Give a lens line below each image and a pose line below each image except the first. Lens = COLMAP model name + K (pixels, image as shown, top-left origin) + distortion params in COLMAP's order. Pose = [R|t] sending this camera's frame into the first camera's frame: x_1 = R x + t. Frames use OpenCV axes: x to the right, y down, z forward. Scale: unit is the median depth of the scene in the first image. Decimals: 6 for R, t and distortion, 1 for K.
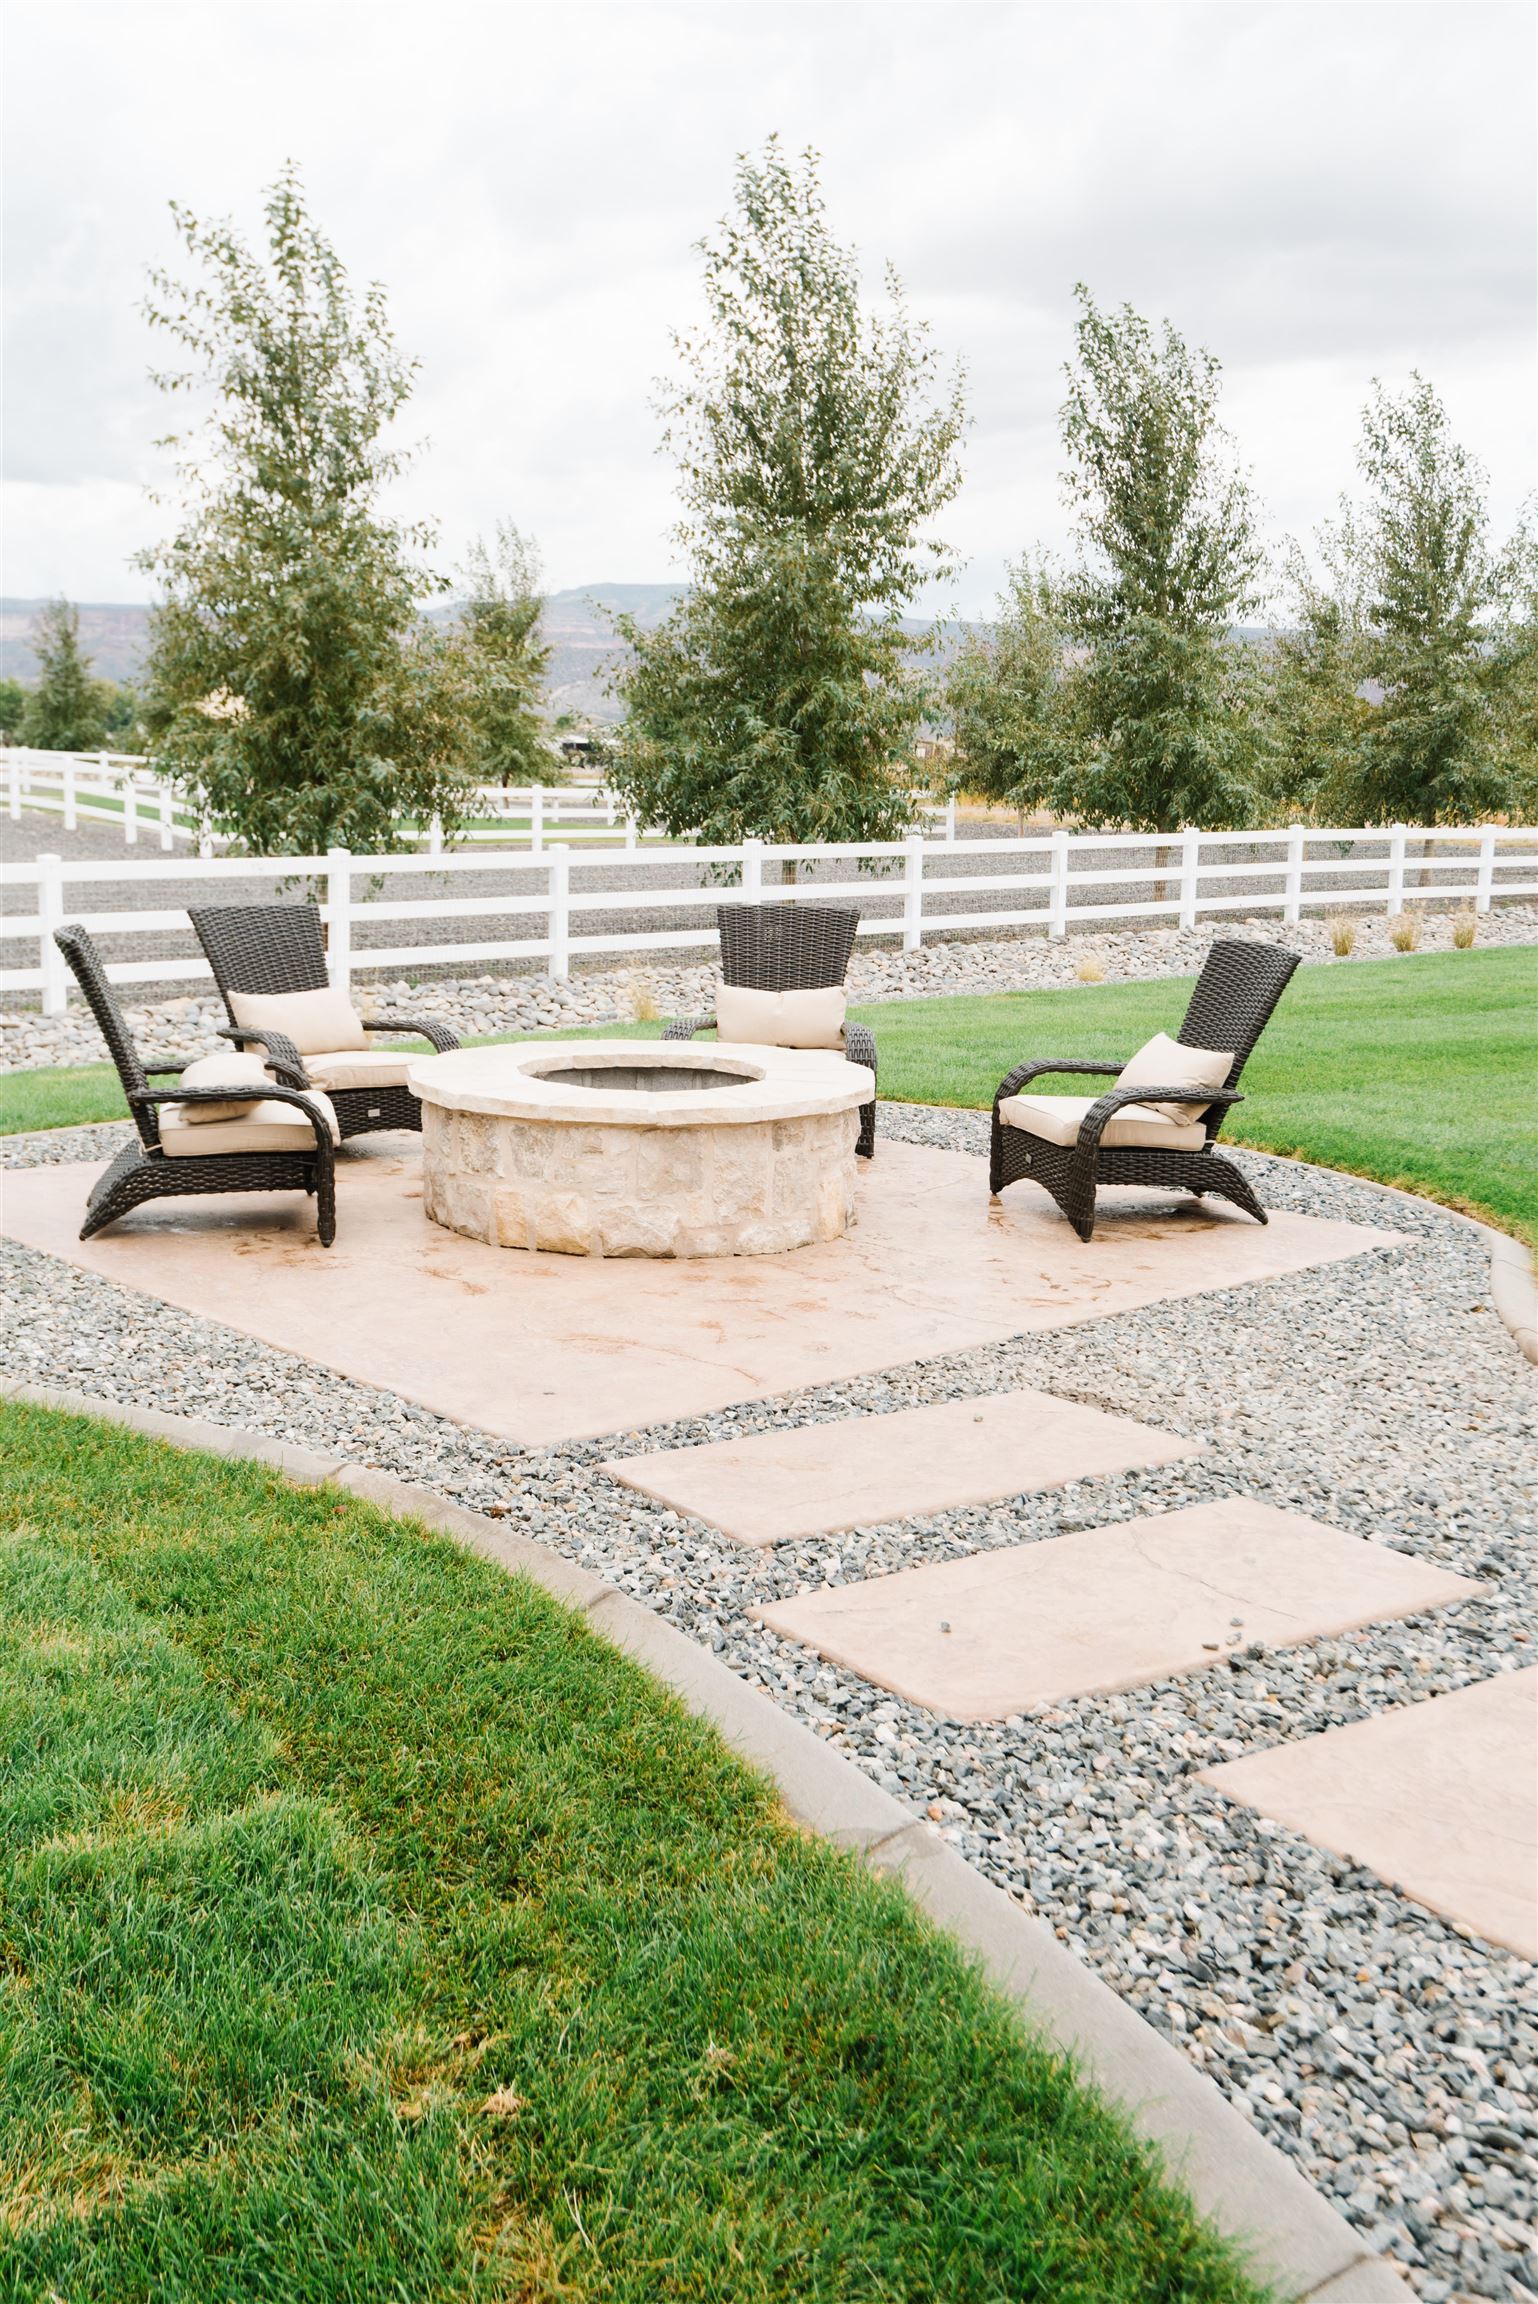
lens RADIAL K [[2318.0, 0, 769.0], [0, 2318.0, 1152.0], [0, 0, 1]] dist [-0.004212, -0.001743]
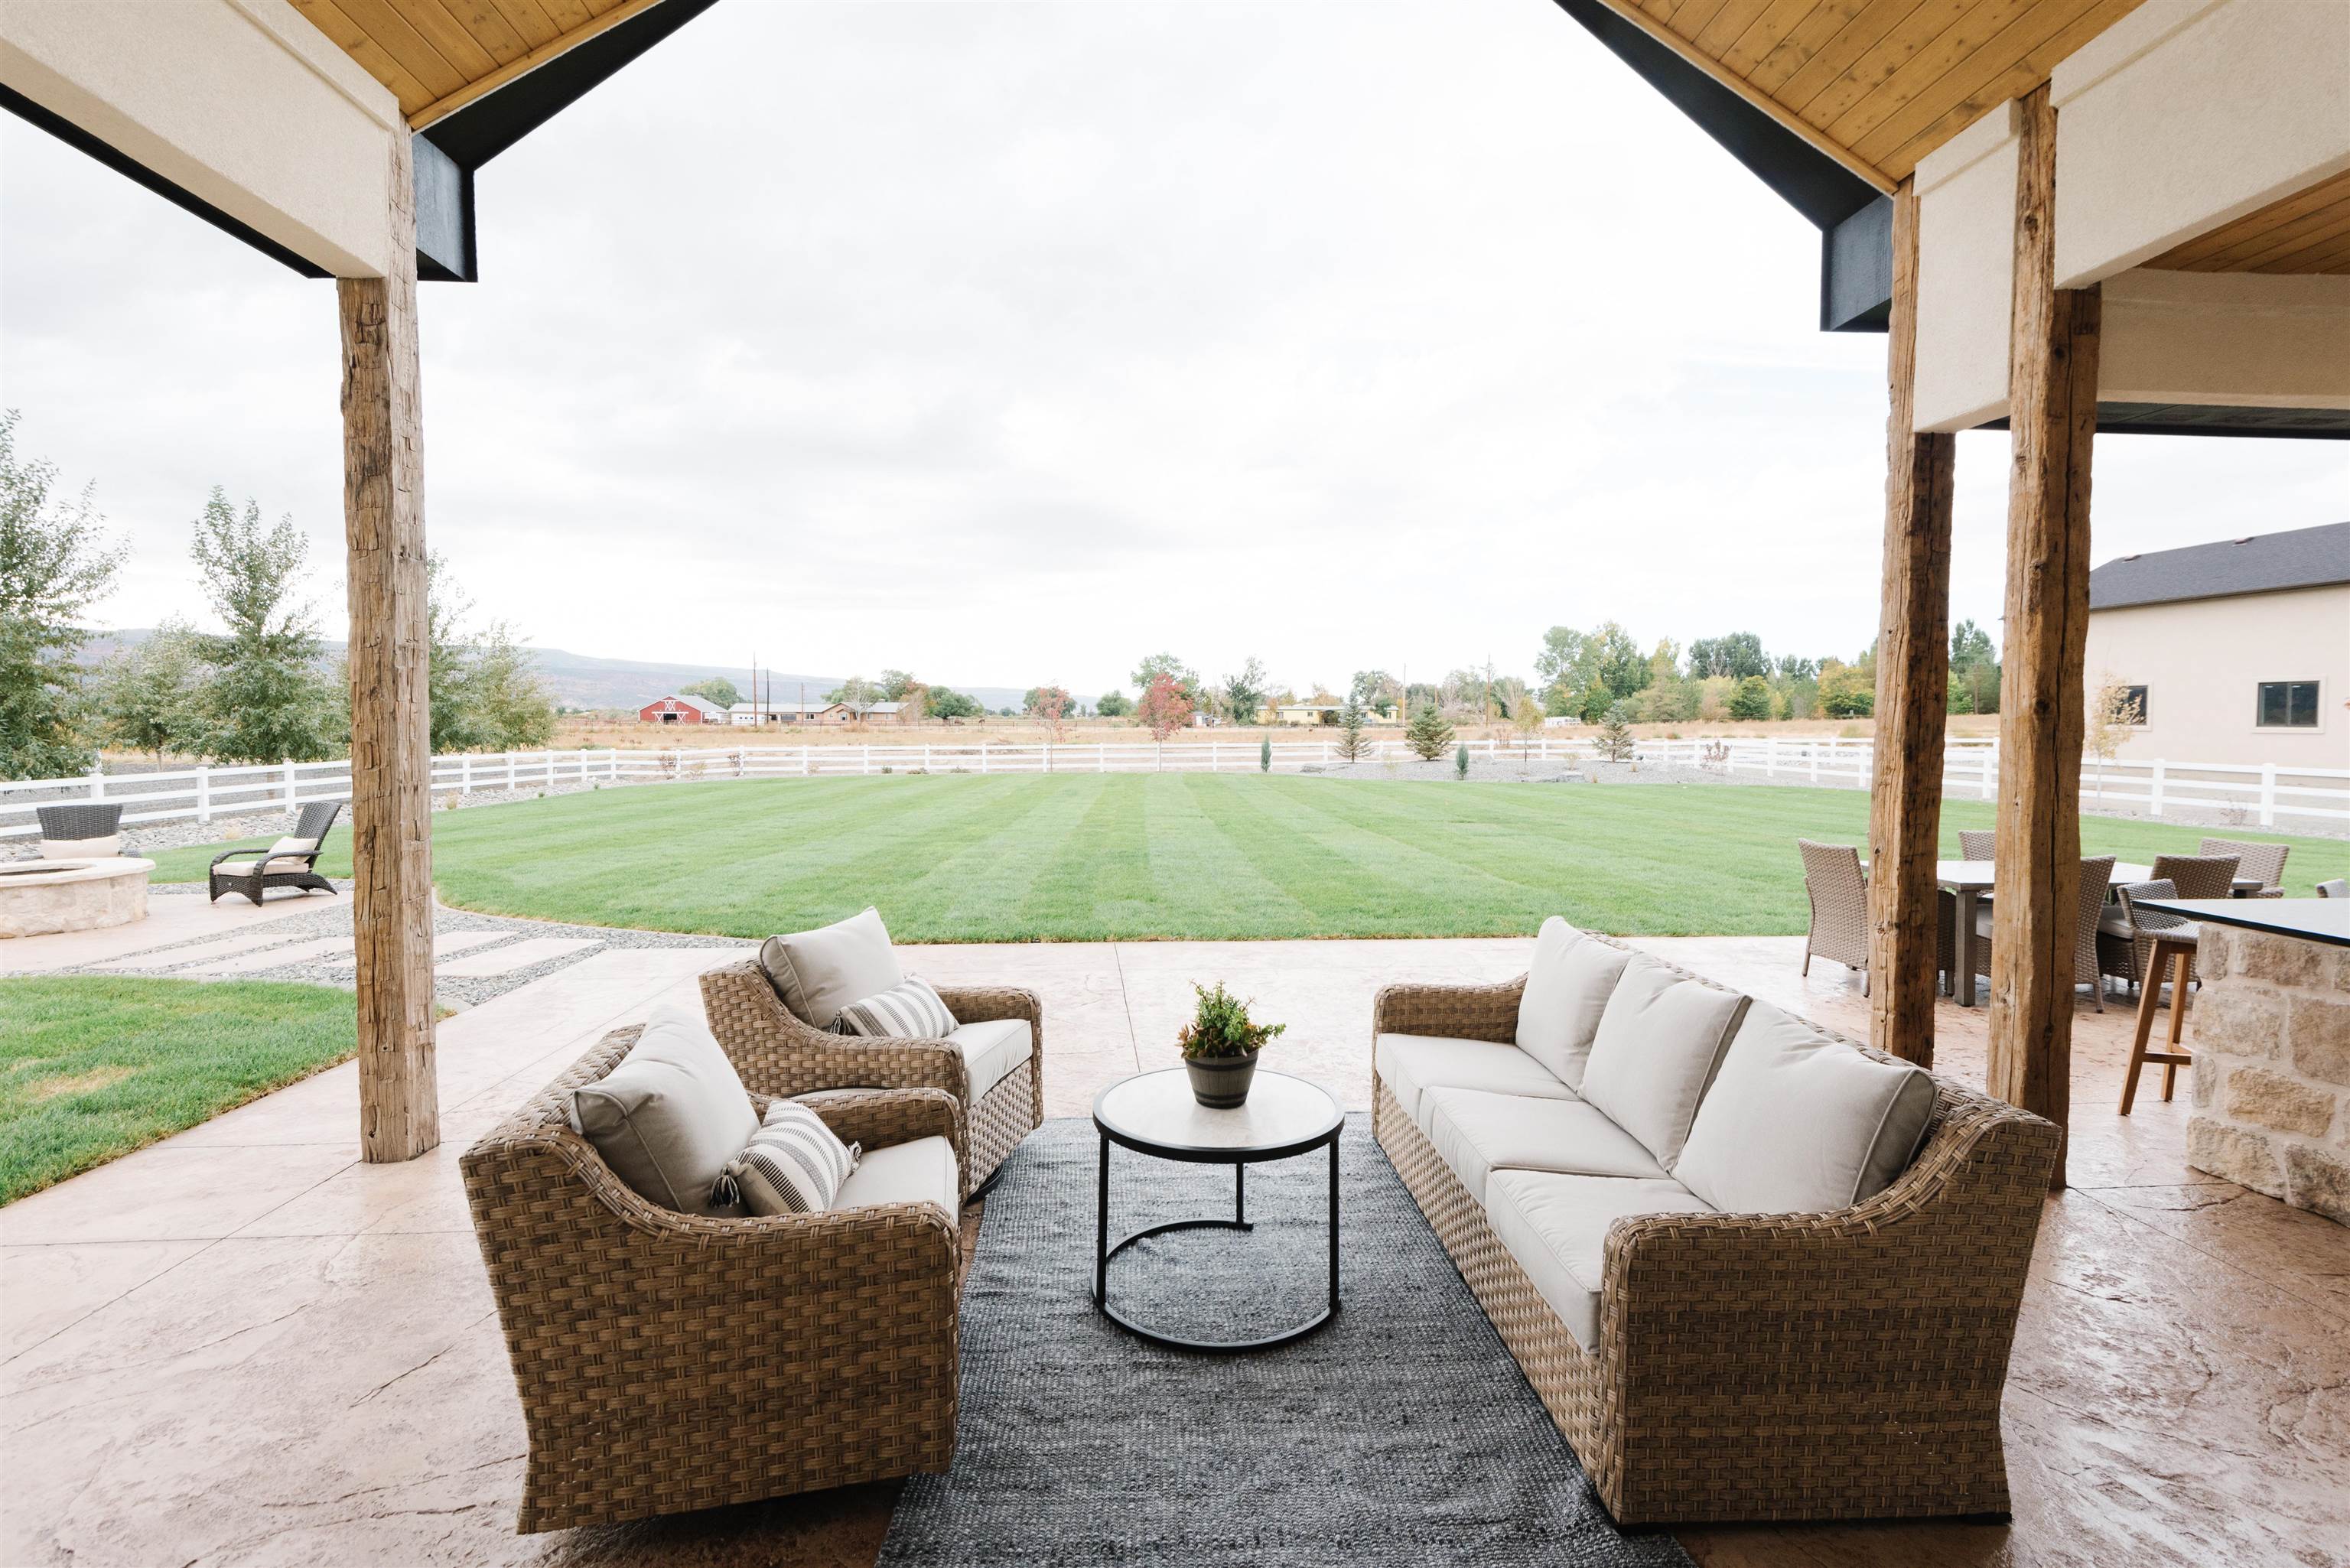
lens RADIAL K [[1079.7, 0, 1174.4], [0, 1079.7, 737.8], [0, 0, 1]] dist [0.000071, 0.000095]
pose [[0.647261, -0.028677, 0.761728, -0.036776], [0.139827, 0.986803, -0.081665, 0.025028], [-0.749334, 0.159368, 0.642729, -0.192418]]
